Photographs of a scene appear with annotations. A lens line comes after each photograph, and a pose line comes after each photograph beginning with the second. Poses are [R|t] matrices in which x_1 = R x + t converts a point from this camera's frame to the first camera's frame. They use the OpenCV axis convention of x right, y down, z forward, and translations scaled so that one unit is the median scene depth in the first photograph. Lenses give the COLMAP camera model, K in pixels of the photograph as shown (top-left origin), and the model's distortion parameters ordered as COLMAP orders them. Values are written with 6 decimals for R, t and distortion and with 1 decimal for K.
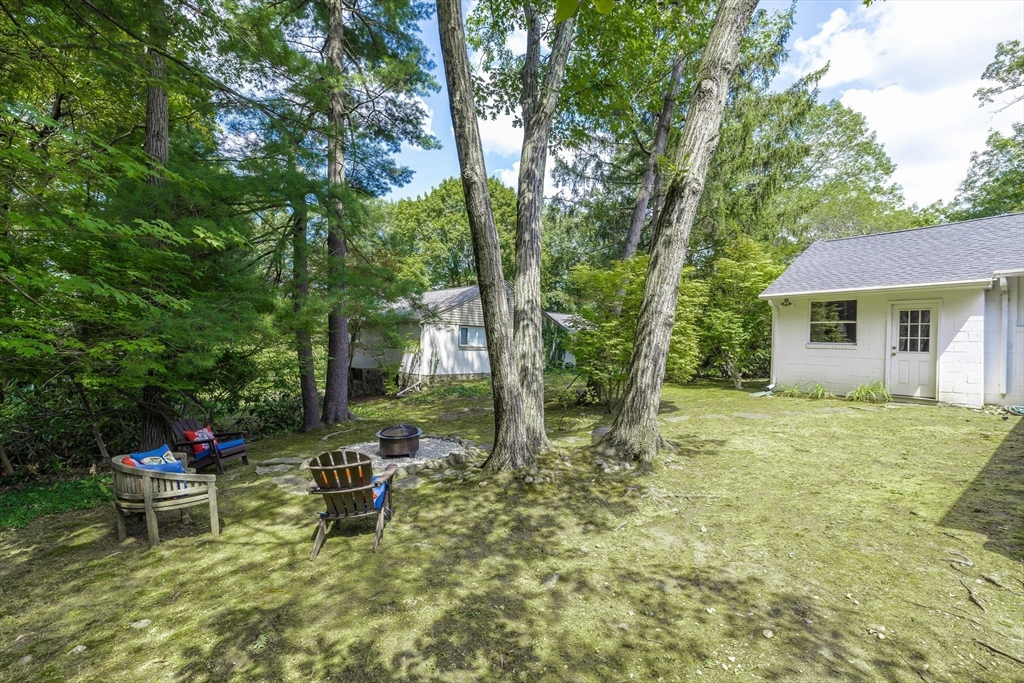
lens RADIAL K [[441.7, 0, 515.6], [0, 441.7, 336.9], [0, 0, 1]] dist [0.004240, -0.000131]
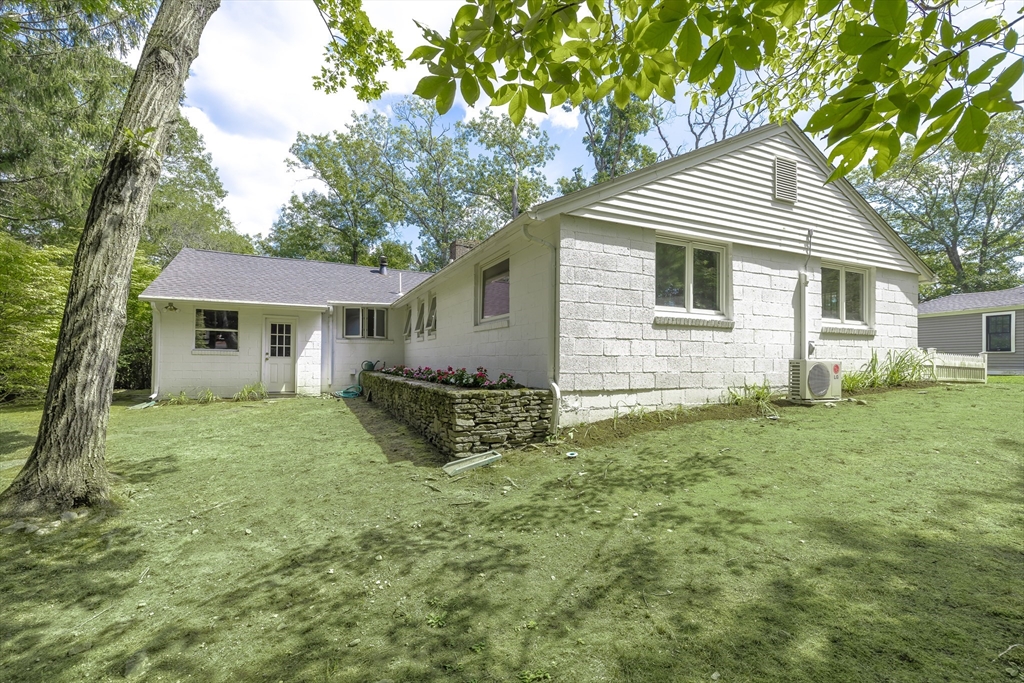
lens RADIAL K [[441.7, 0, 515.2], [0, 441.7, 352.4], [0, 0, 1]] dist [0.004240, -0.000131]
pose [[0.213077, -0.000881, 0.977035, -0.294302], [-0.020047, 0.999785, 0.005273, 0.001629], [-0.976830, -0.020710, 0.213014, 0.122201]]
